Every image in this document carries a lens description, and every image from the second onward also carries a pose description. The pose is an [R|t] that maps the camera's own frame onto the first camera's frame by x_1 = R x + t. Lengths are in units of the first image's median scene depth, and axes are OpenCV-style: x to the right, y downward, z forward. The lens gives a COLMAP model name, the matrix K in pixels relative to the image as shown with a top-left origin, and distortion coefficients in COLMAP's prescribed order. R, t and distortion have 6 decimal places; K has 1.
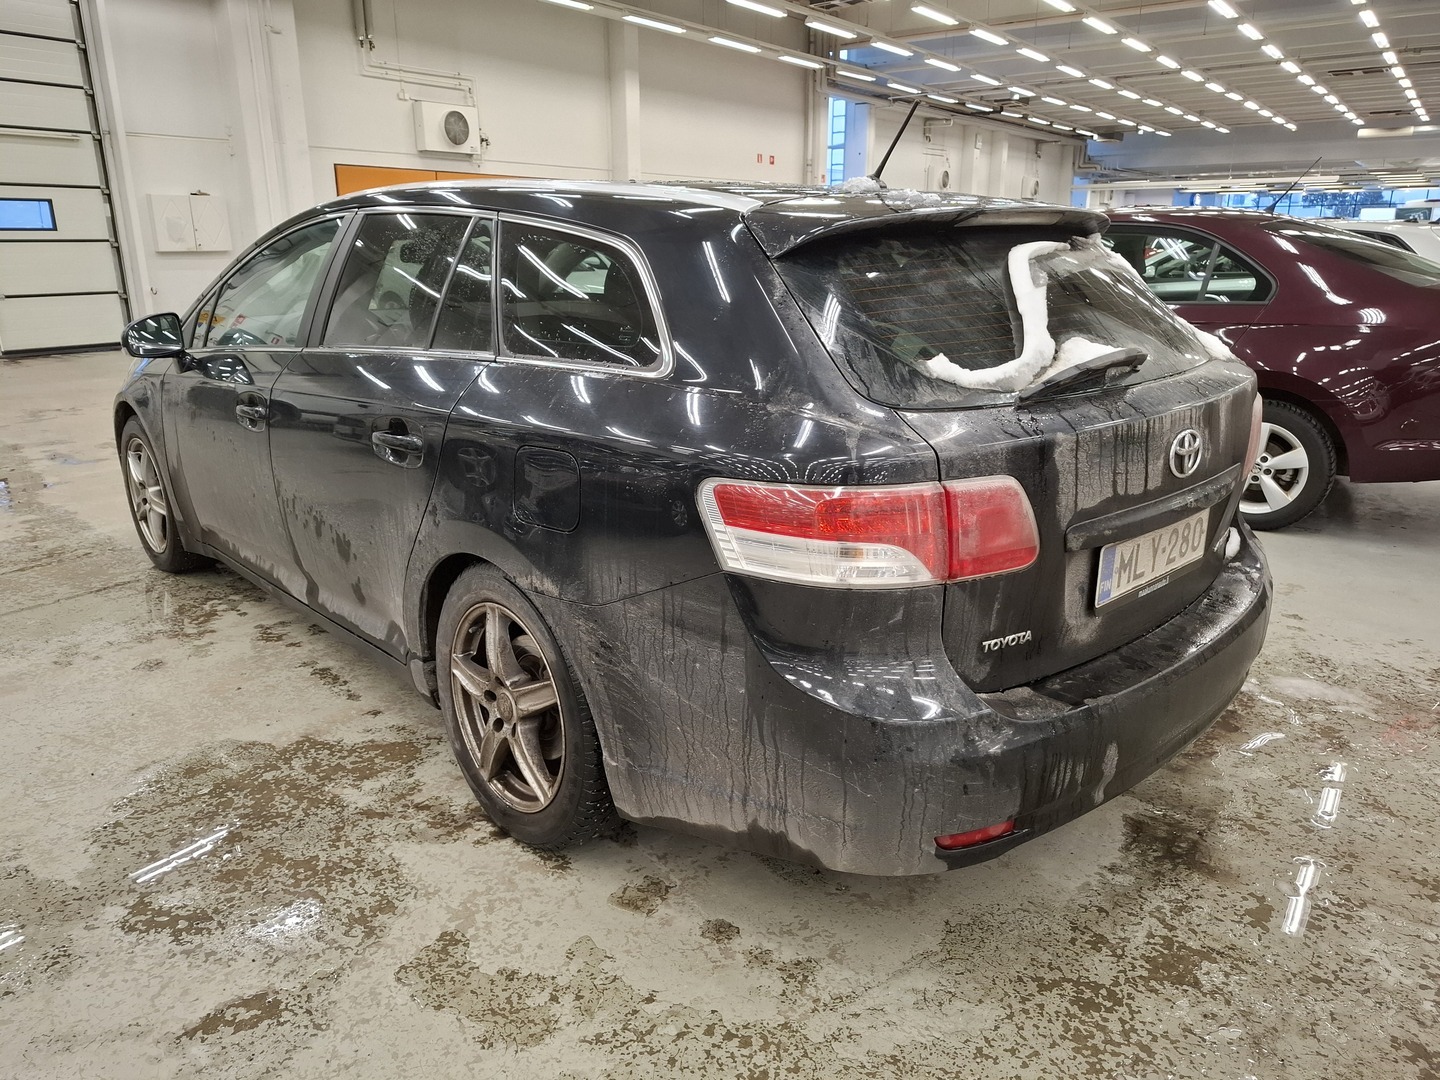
lens RADIAL K [[1008.8, 0, 721.6], [0, 1008.8, 526.4], [0, 0, 1]] dist [0.015472, -0.005945]
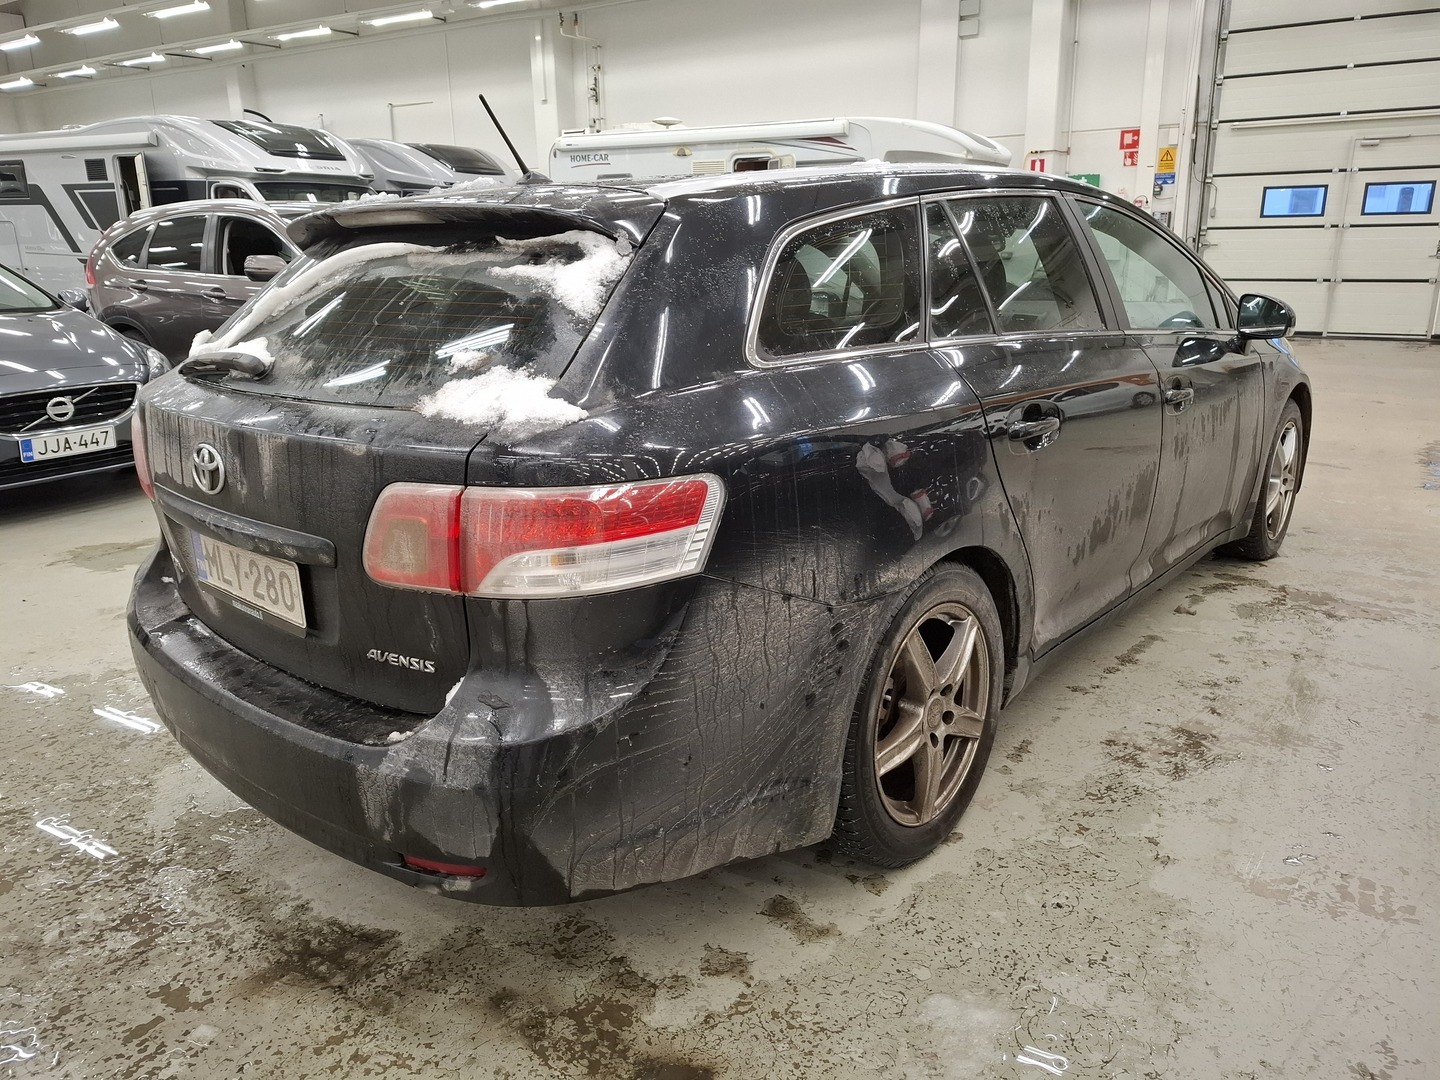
lens RADIAL K [[998.9, 0, 720.0], [0, 998.9, 540.0], [0, 0, 1]] dist [0.010740, -0.004732]
pose [[0.098529, 0.272430, -0.957117, 0.915638], [-0.239858, 0.939943, 0.242850, -0.228656], [0.965795, 0.205645, 0.157956, 0.863251]]
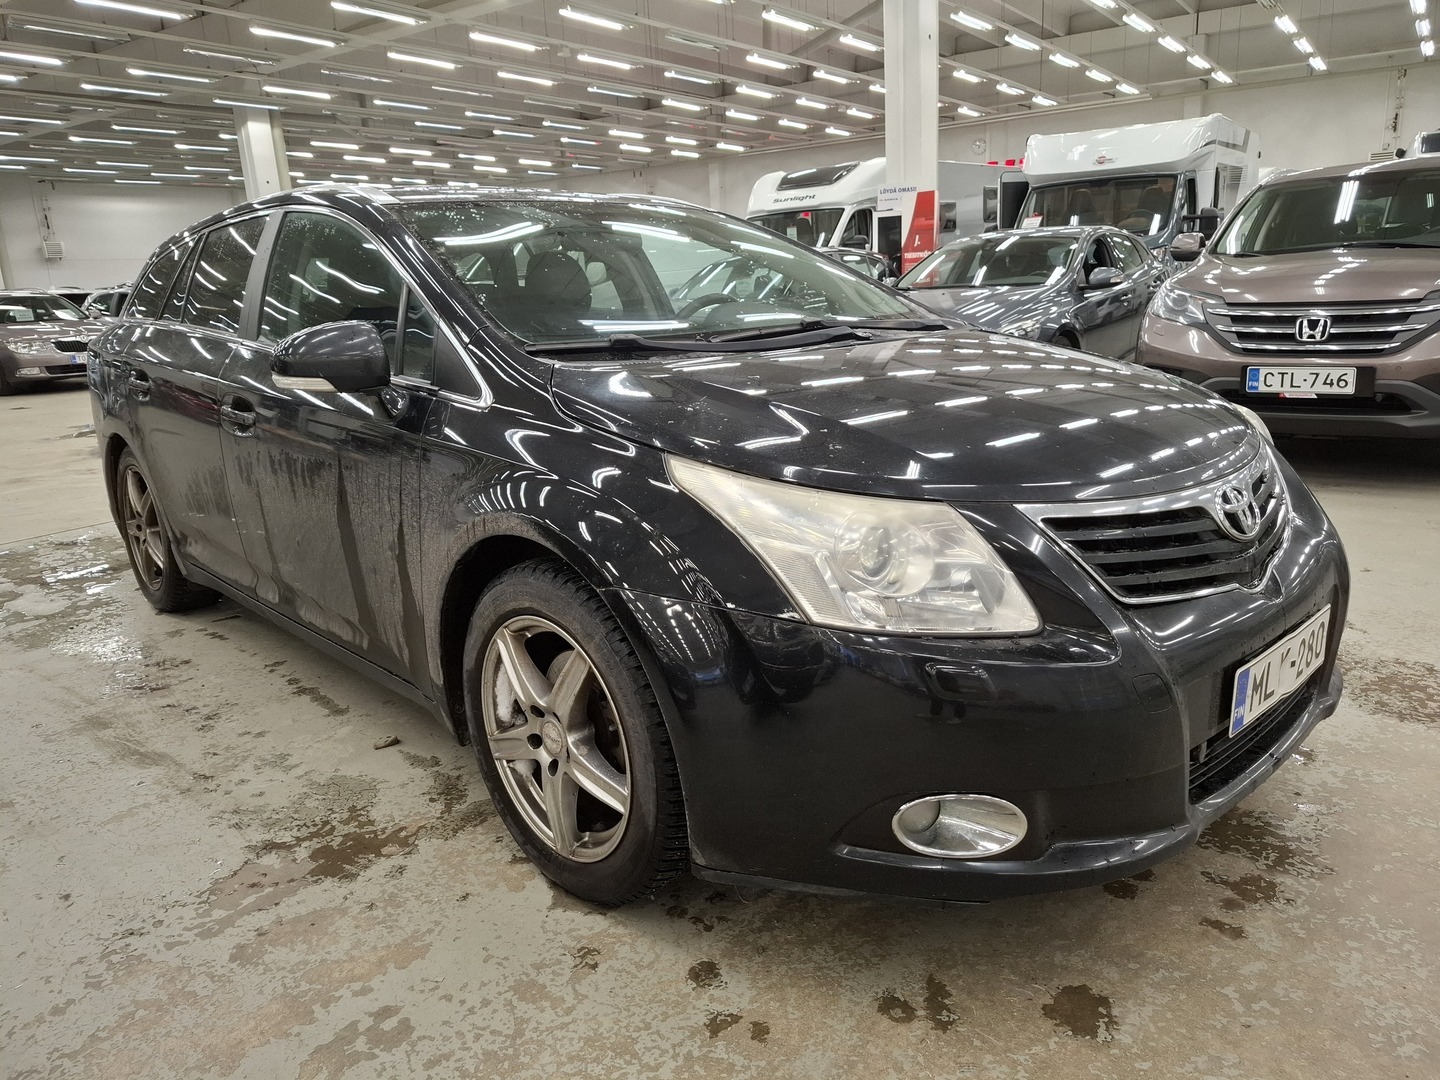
lens RADIAL K [[998.9, 0, 720.0], [0, 998.9, 540.0], [0, 0, 1]] dist [0.010740, -0.004732]
pose [[-0.997201, 0.073555, 0.013400, -0.434687], [0.070196, 0.859394, 0.506473, -0.570888], [0.025737, 0.505996, -0.862152, 2.254406]]
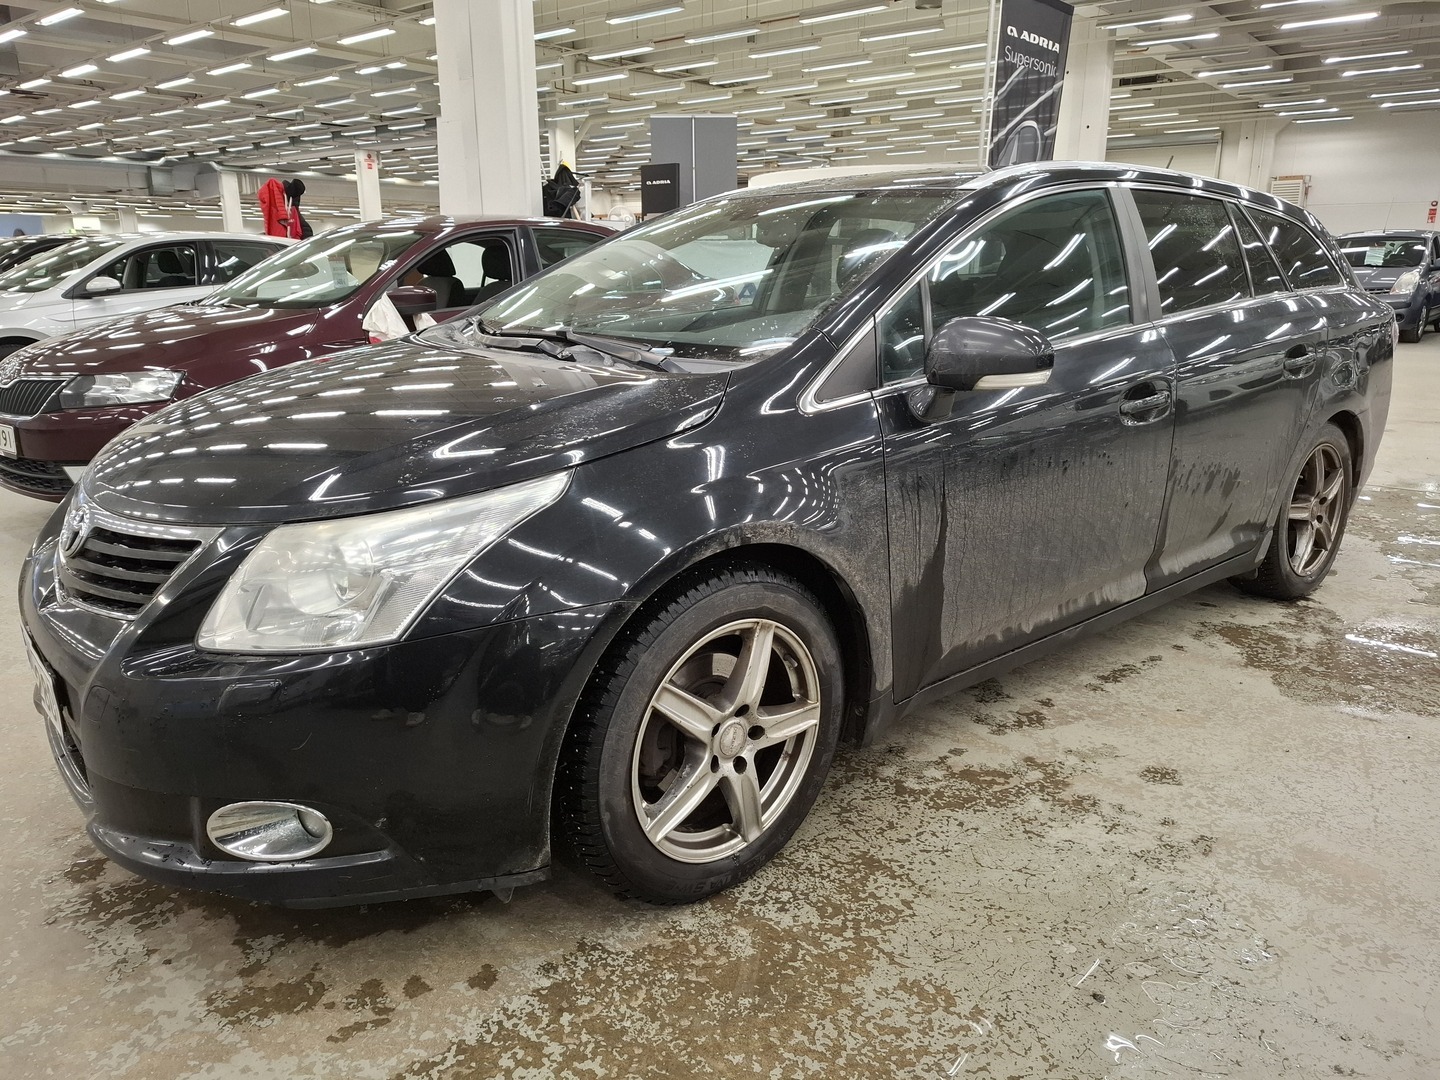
lens RADIAL K [[998.9, 0, 720.0], [0, 998.9, 540.0], [0, 0, 1]] dist [0.010740, -0.004732]
pose [[0.049892, -0.247249, 0.967667, -1.325677], [0.273657, 0.935179, 0.224838, -0.286716], [-0.960533, 0.253591, 0.114320, 1.272849]]
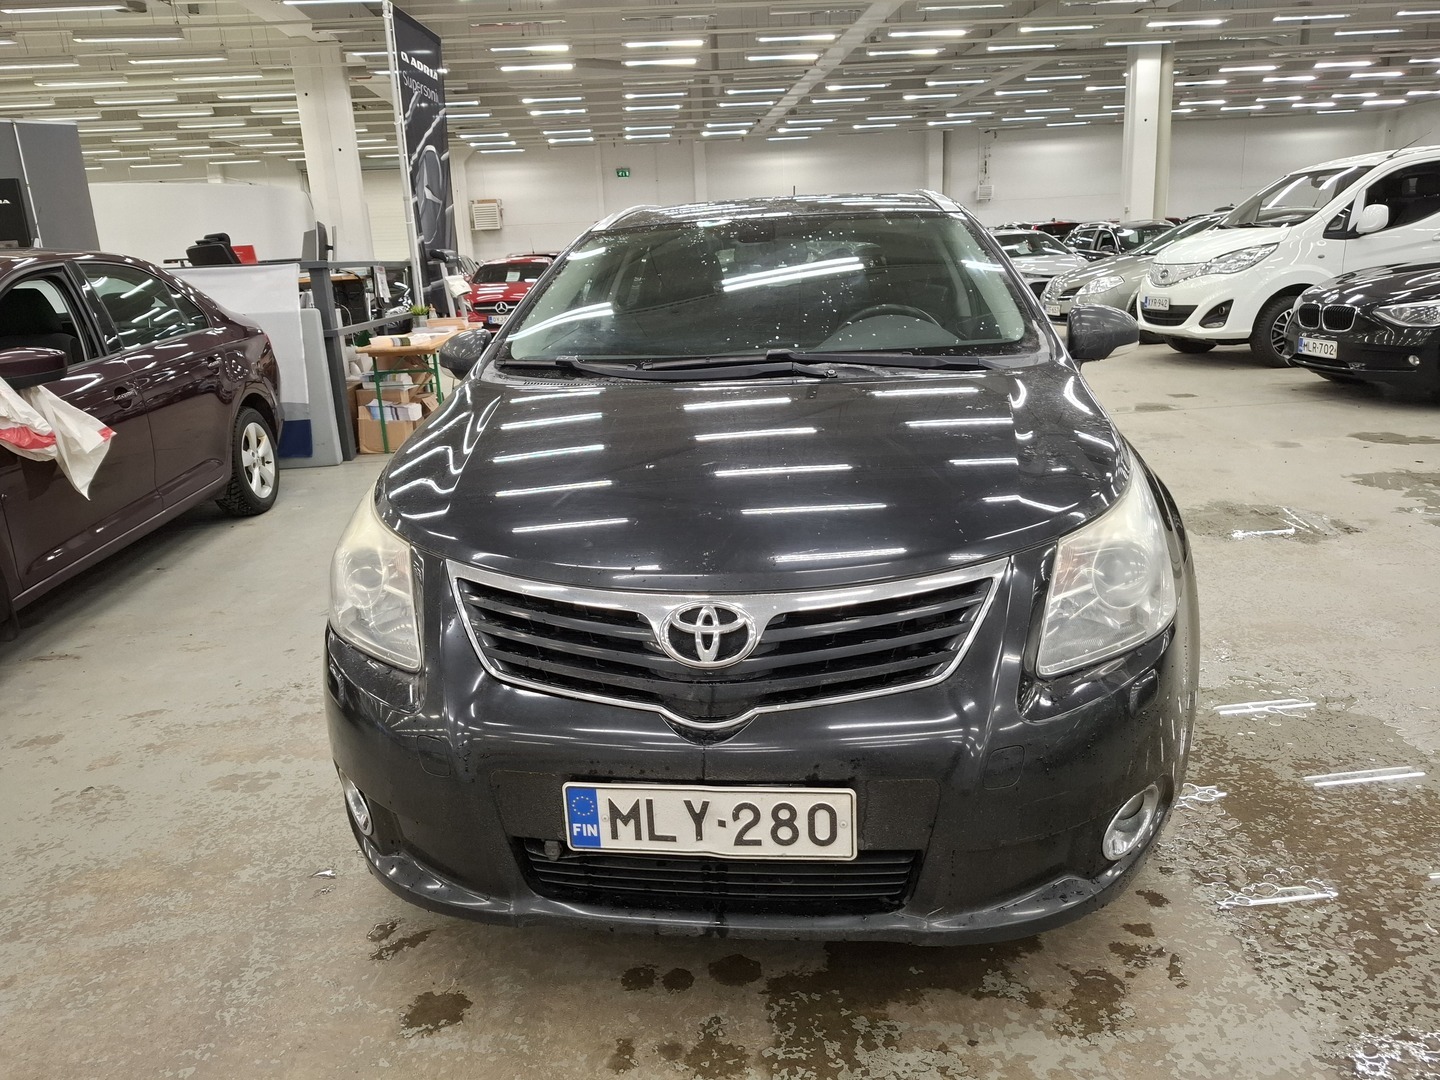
lens RADIAL K [[1008.8, 0, 721.6], [0, 1008.8, 526.4], [0, 0, 1]] dist [0.015472, -0.005945]
pose [[-0.644855, -0.141421, 0.751107, -1.113403], [0.271207, 0.876443, 0.397862, -0.520538], [-0.714569, 0.460268, -0.526825, 1.993341]]
